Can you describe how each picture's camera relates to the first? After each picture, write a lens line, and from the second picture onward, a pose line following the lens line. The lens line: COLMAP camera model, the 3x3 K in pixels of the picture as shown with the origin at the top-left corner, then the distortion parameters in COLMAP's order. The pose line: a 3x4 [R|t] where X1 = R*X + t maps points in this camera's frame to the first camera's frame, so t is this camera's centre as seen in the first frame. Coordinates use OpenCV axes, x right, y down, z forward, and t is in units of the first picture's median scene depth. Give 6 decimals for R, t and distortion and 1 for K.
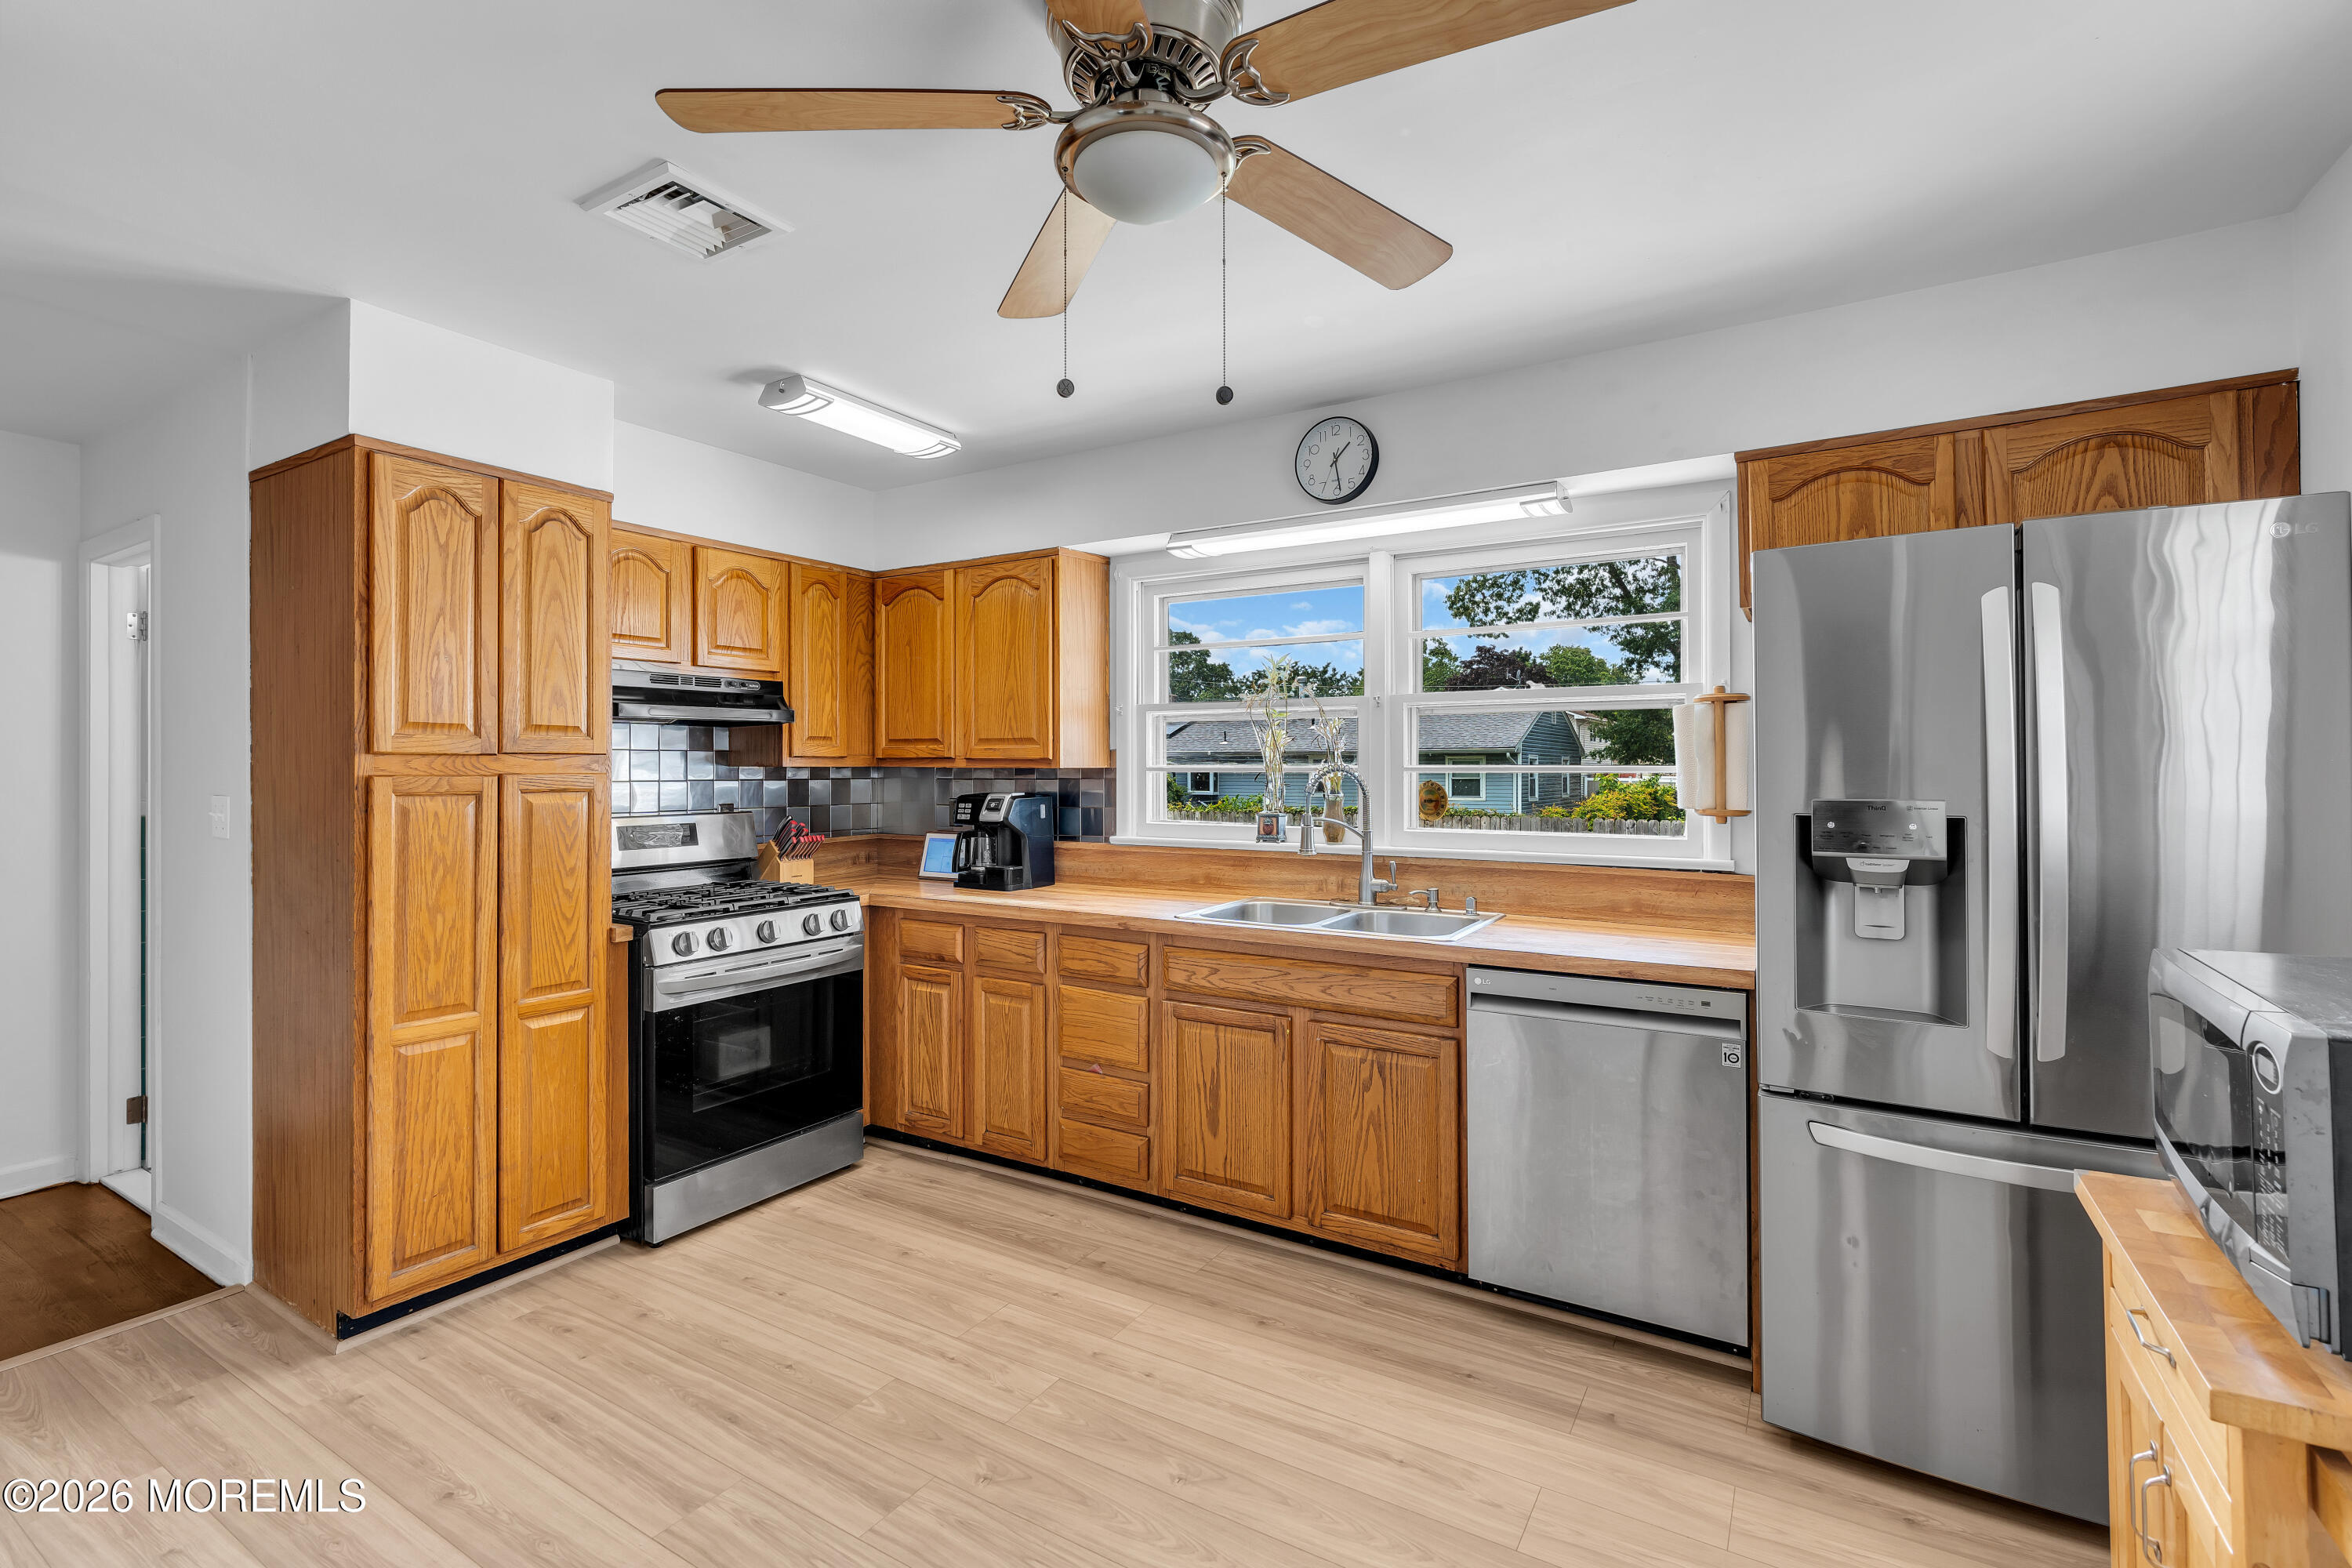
lens RADIAL K [[1060.9, 0, 1167.1], [0, 1060.9, 769.7], [0, 0, 1]] dist [-0.004942, 0.000131]
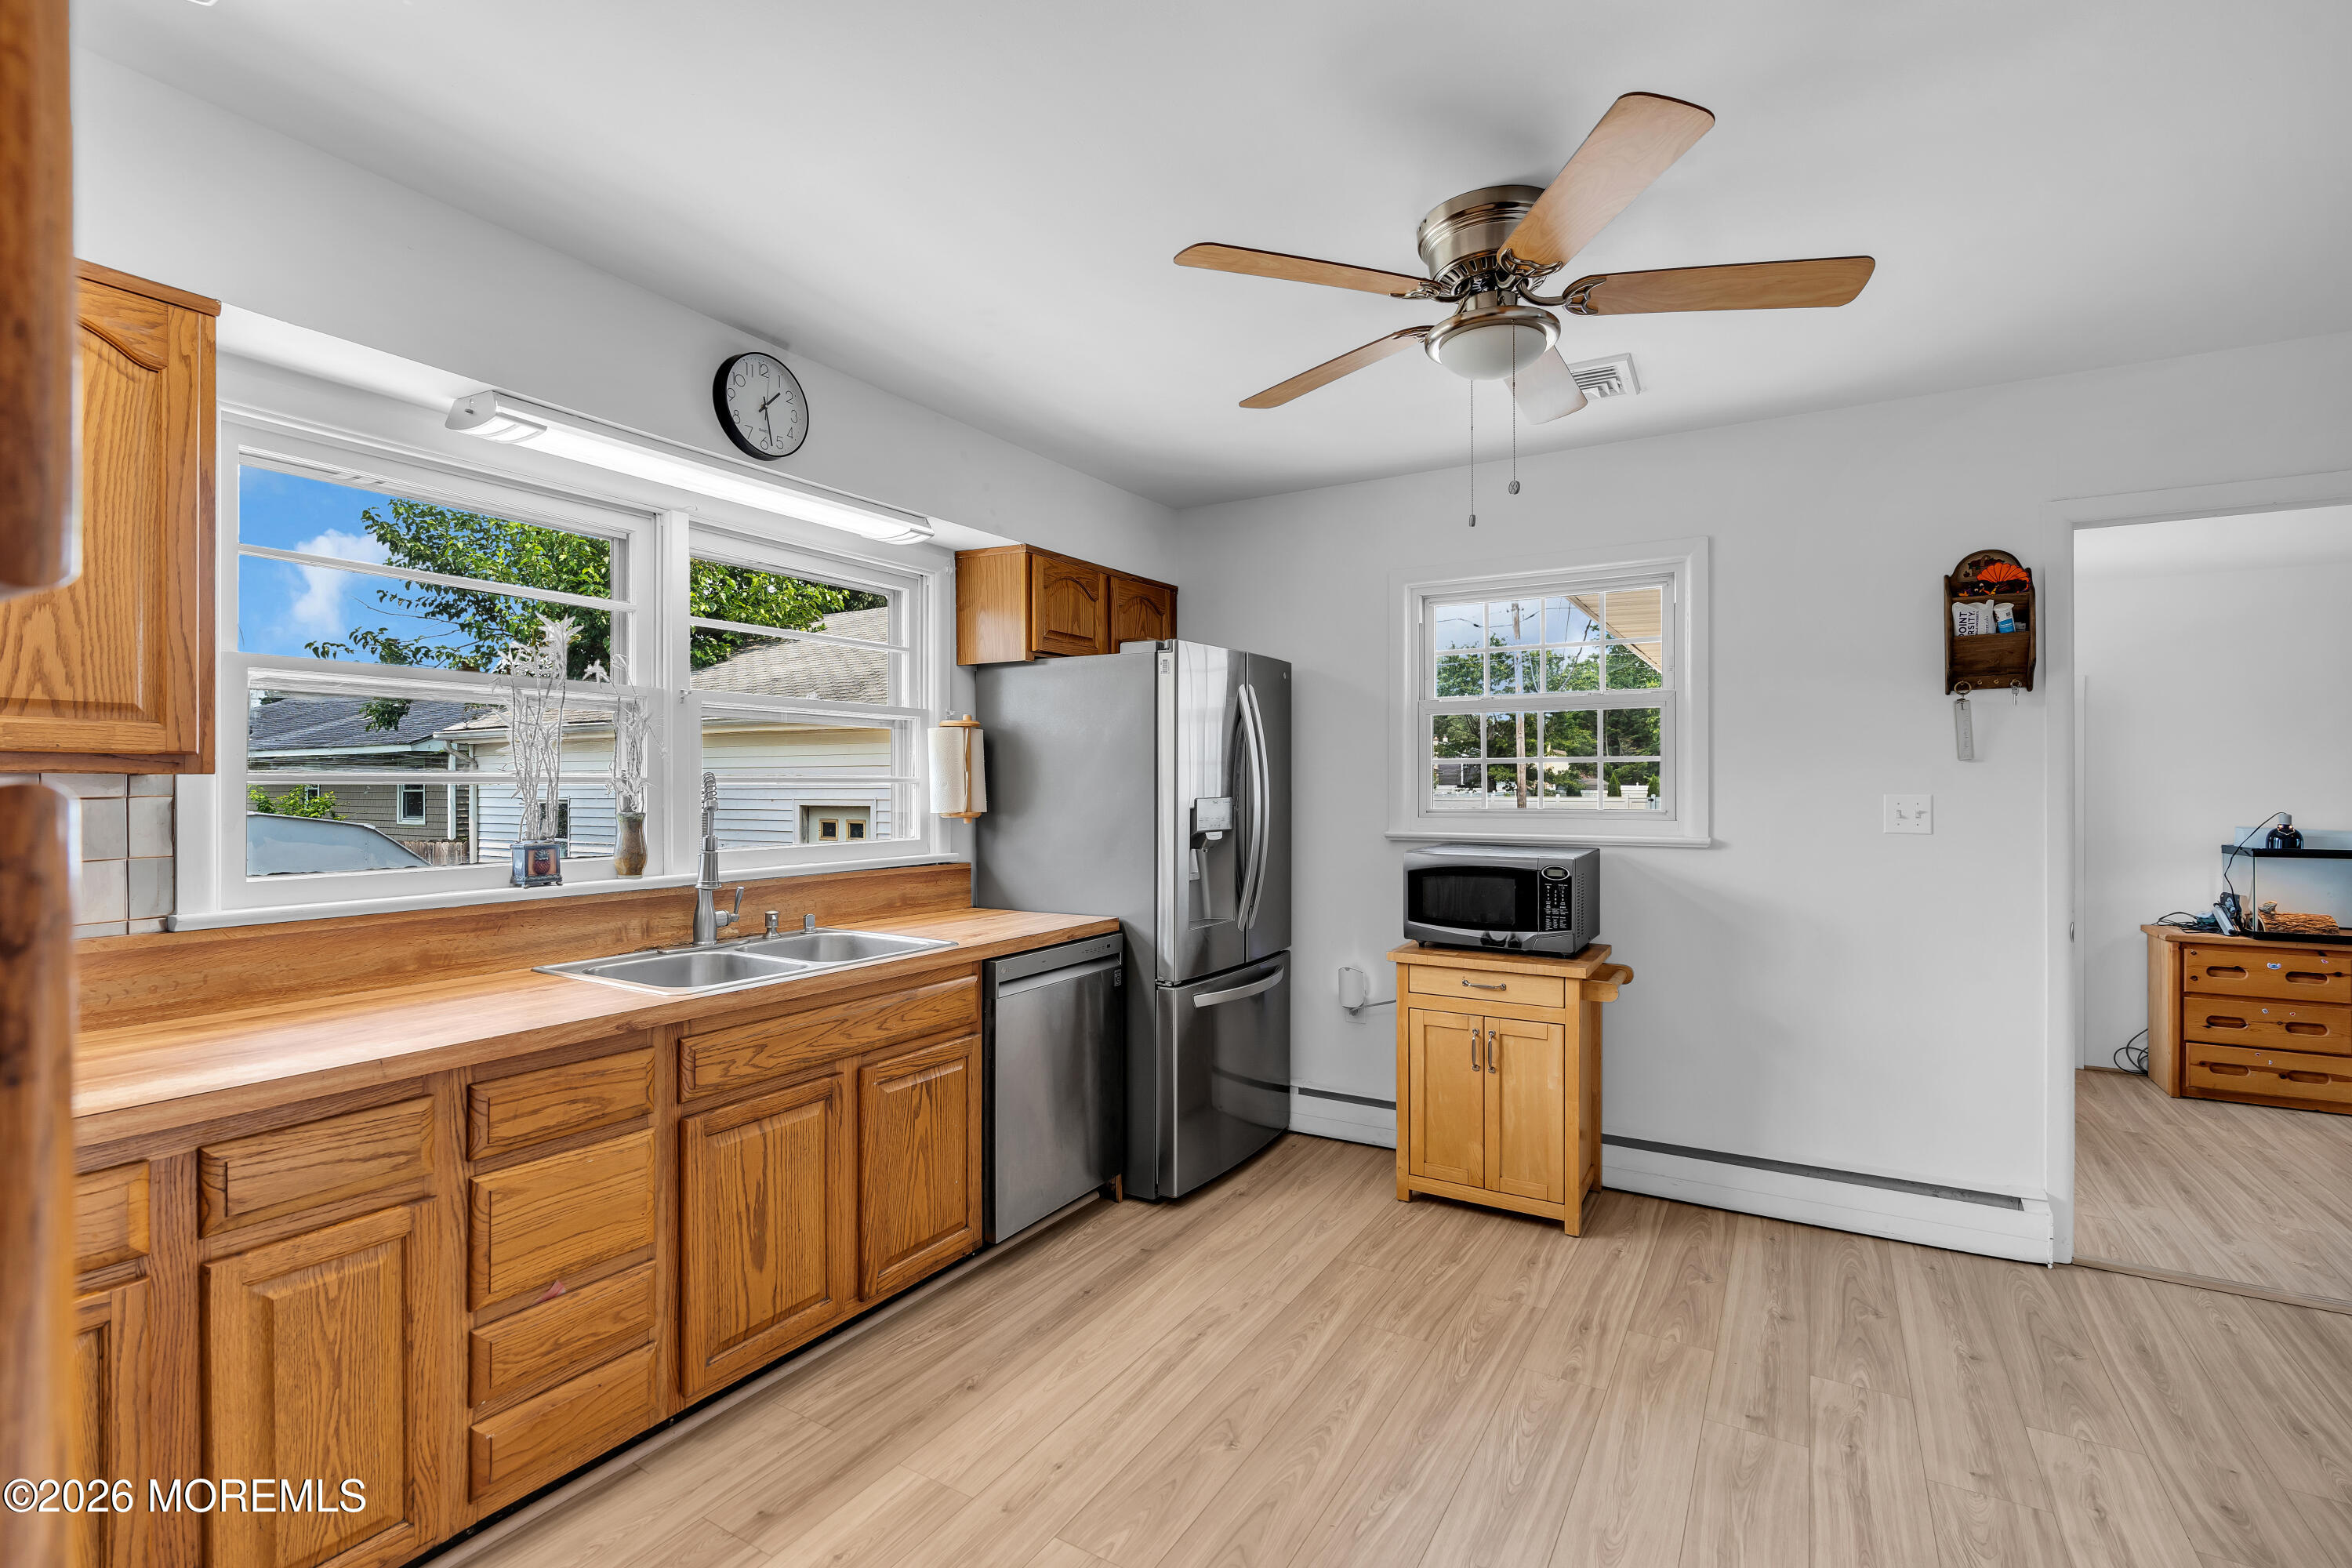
lens RADIAL K [[1100.4, 0, 1146.4], [0, 1100.4, 786.0], [0, 0, 1]] dist [0.000635, 0.000476]
pose [[-0.012780, -0.002610, 0.999915, -0.786365], [-0.000112, 0.999997, 0.002609, 0.002786], [-0.999918, -0.000079, -0.012781, 0.790755]]
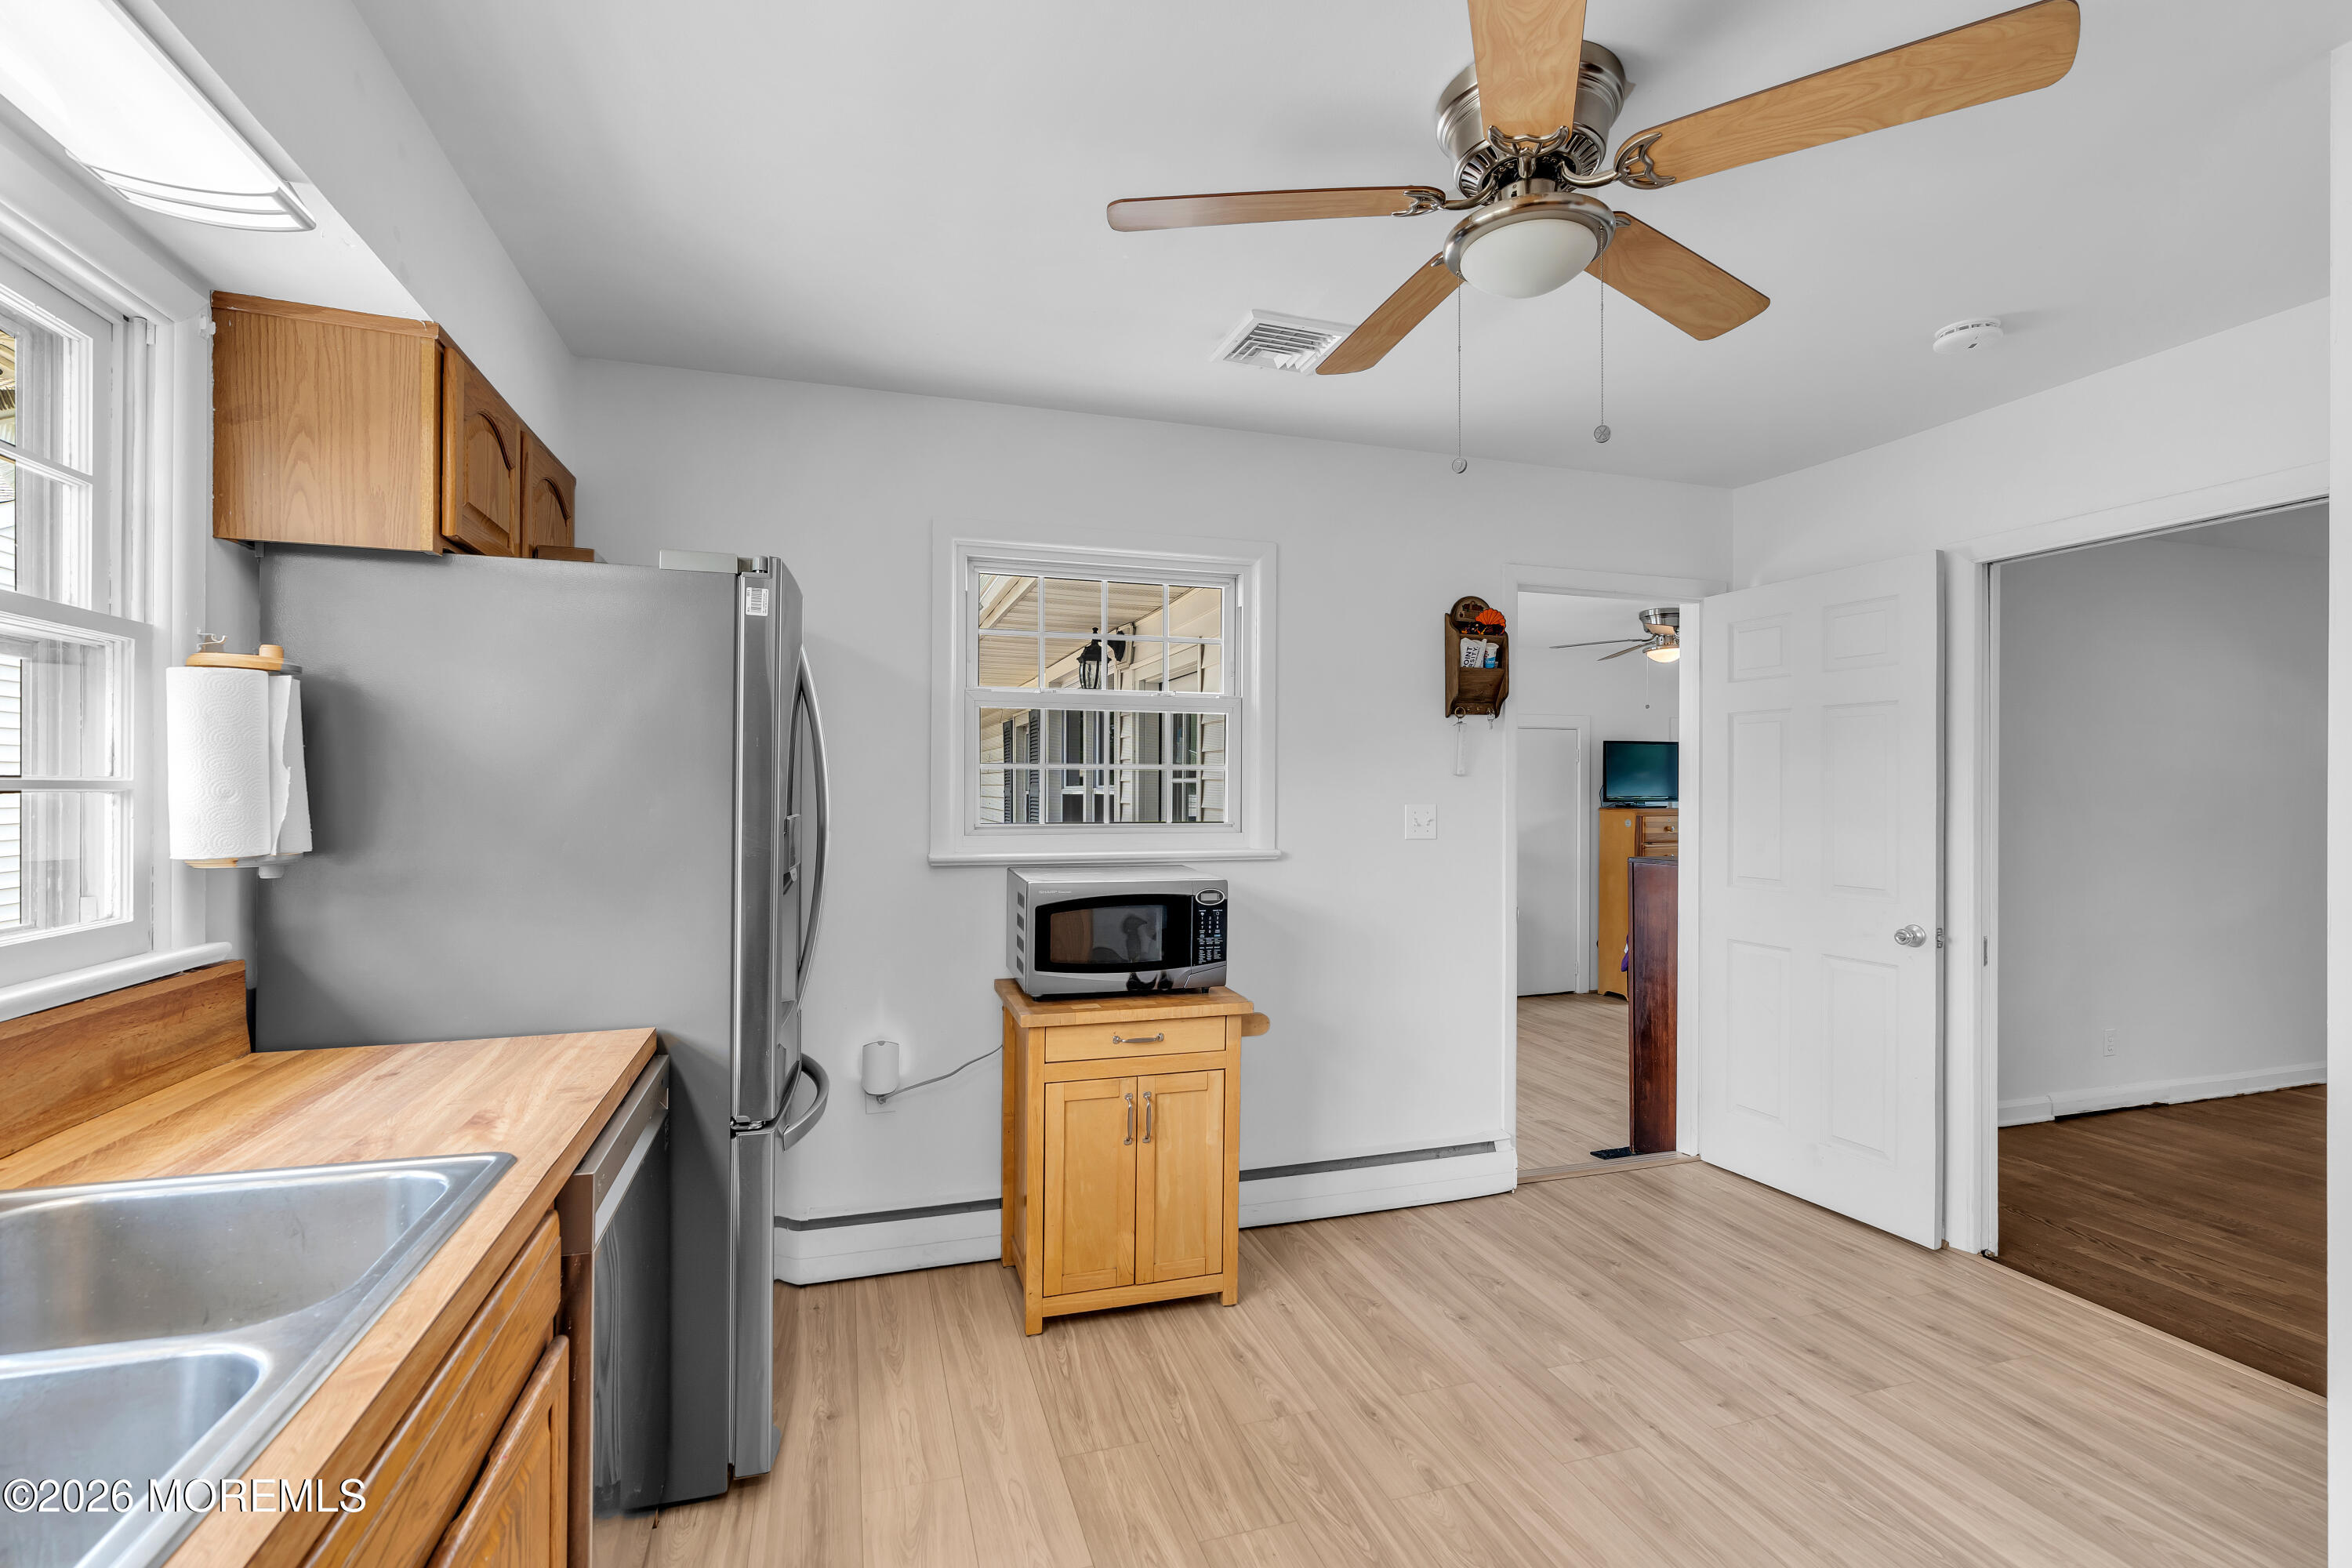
lens RADIAL K [[1079.1, 0, 1176.0], [0, 1079.1, 784.0], [0, 0, 1]] dist [-0.014579, 0.000476]
pose [[-0.773346, -0.002444, 0.633980, -0.250613], [-0.006630, 0.999969, -0.004232, -0.001642], [-0.633950, -0.007476, -0.773338, 1.125125]]
